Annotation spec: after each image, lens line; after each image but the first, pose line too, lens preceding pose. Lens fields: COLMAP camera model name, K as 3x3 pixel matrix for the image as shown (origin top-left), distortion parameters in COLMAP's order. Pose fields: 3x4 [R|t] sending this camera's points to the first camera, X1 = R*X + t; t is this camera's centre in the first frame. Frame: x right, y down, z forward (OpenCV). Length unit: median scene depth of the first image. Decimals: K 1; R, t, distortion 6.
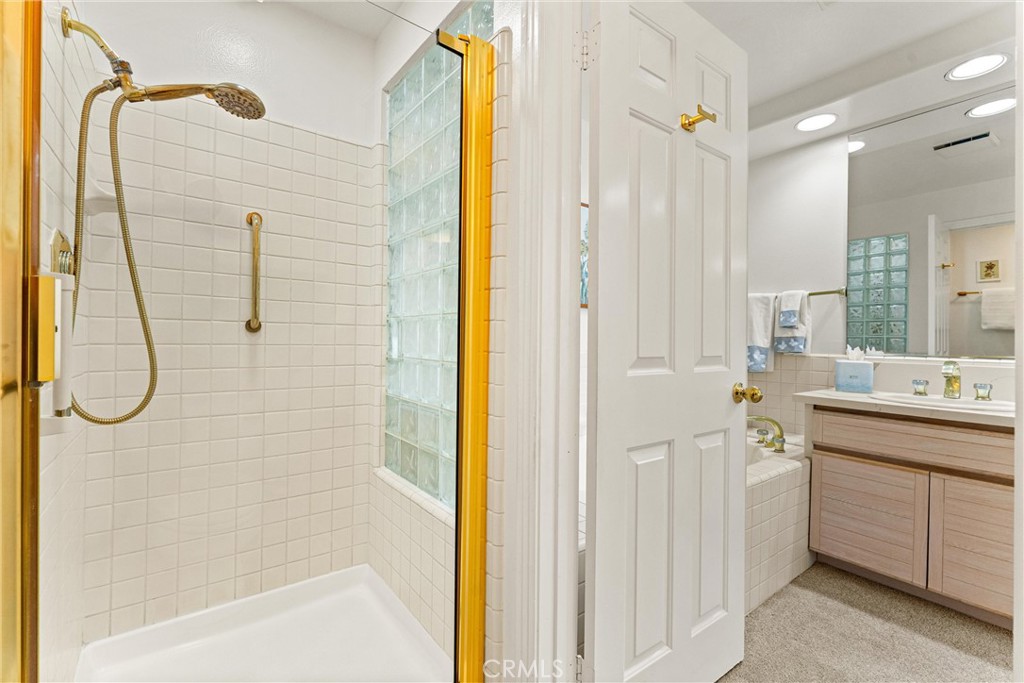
lens RADIAL K [[437.7, 0, 509.3], [0, 437.7, 341.2], [0, 0, 1]] dist [-0.000584, -0.000140]
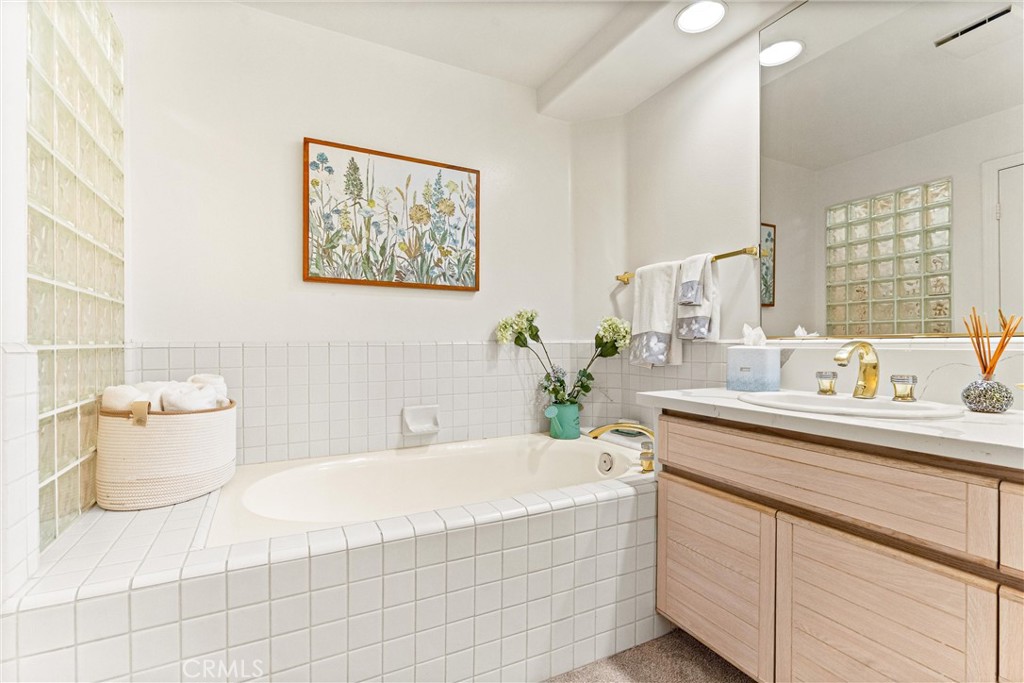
lens RADIAL K [[460.9, 0, 514.4], [0, 460.9, 345.6], [0, 0, 1]] dist [-0.000055, 0.000207]
pose [[0.985818, -0.015573, -0.167095, 0.506697], [0.015493, 0.999878, -0.001785, 0.036695], [0.167103, -0.000829, 0.985939, 0.193751]]
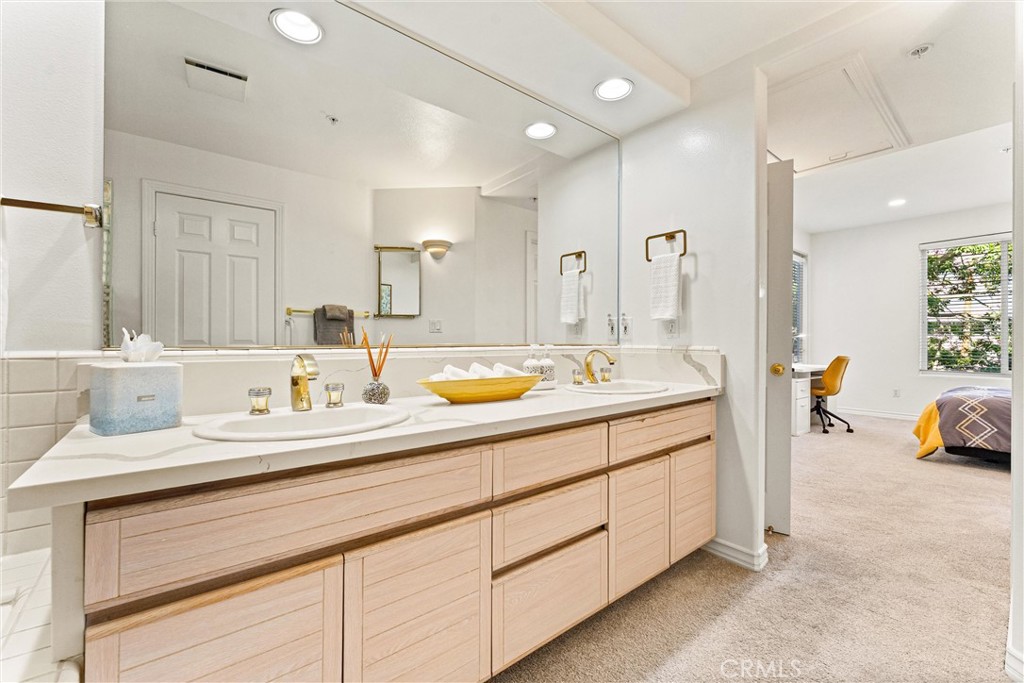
lens RADIAL K [[422.0, 0, 509.3], [0, 422.0, 347.5], [0, 0, 1]] dist [-0.001374, 0.000061]
pose [[-0.021813, -0.022295, 0.999513, 0.312153], [0.003694, 0.999743, 0.022381, 0.018555], [-0.999755, 0.004180, -0.021726, 0.580920]]
